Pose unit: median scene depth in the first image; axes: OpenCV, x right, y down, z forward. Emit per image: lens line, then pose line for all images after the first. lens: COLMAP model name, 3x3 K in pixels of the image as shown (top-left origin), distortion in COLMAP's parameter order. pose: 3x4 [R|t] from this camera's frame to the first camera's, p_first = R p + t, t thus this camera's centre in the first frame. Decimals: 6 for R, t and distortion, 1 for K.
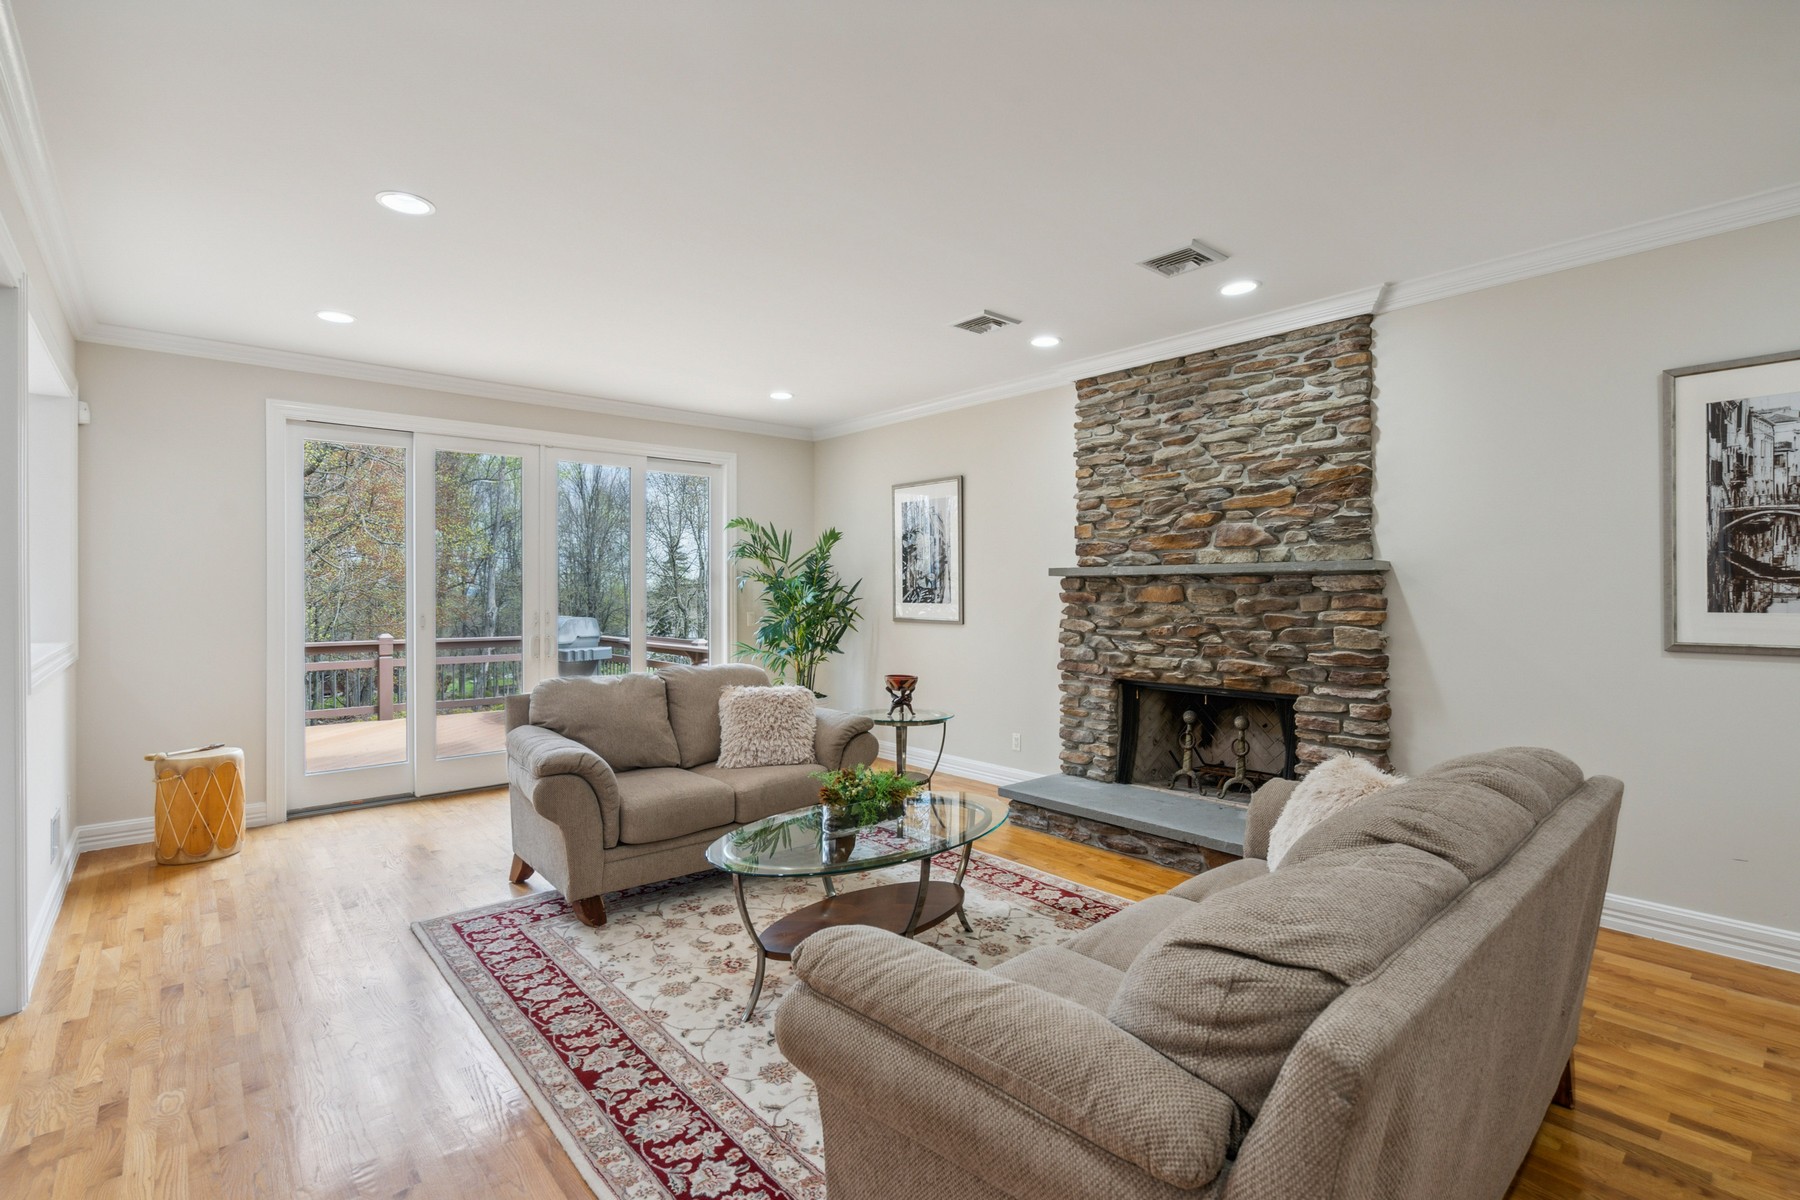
lens RADIAL K [[833.4, 0, 894.5], [0, 833.4, 611.7], [0, 0, 1]] dist [-0.010865, 0.007717]
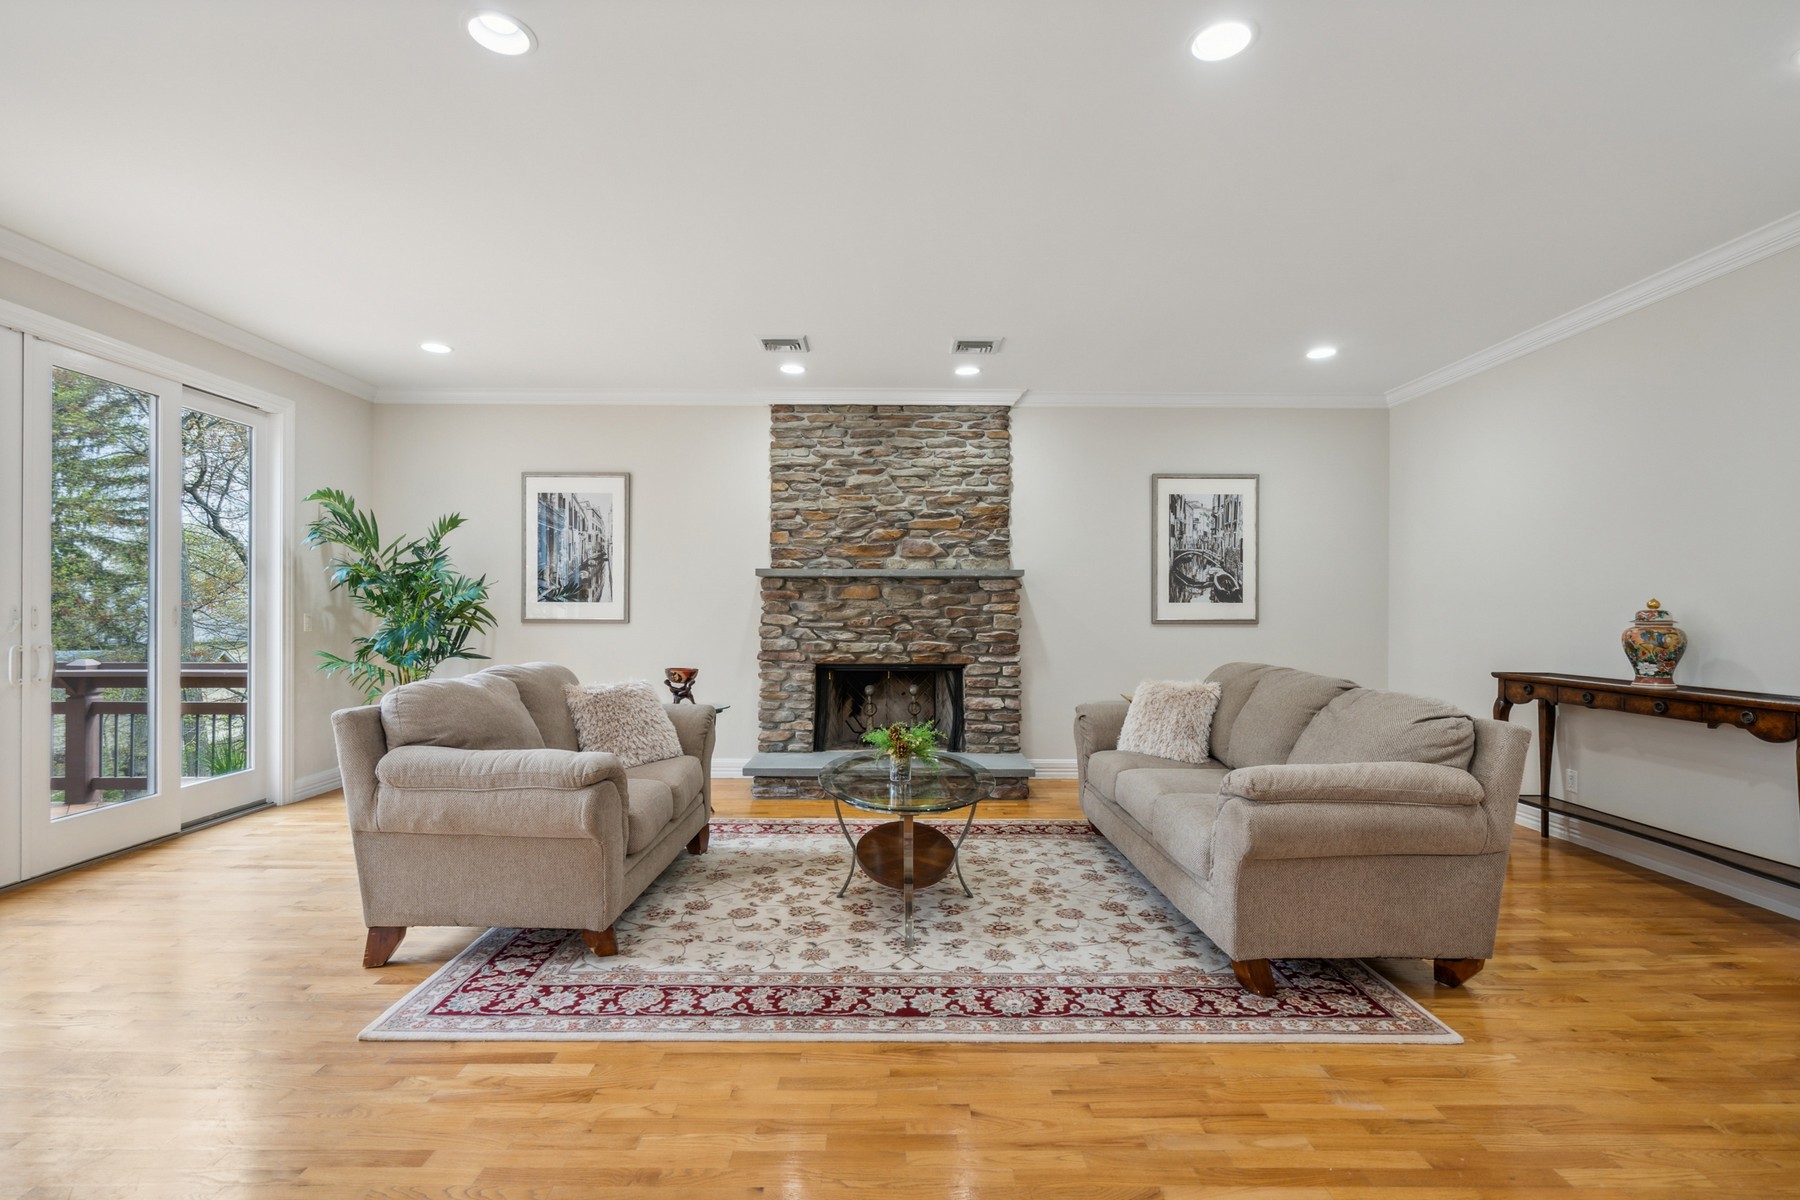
lens RADIAL K [[824.1, 0, 900.3], [0, 824.1, 632.4], [0, 0, 1]] dist [-0.008838, 0.000991]
pose [[0.652200, -0.017113, 0.757854, -0.625369], [0.014637, 0.999843, 0.009981, 0.029614], [-0.757906, 0.004584, 0.652348, 0.163458]]
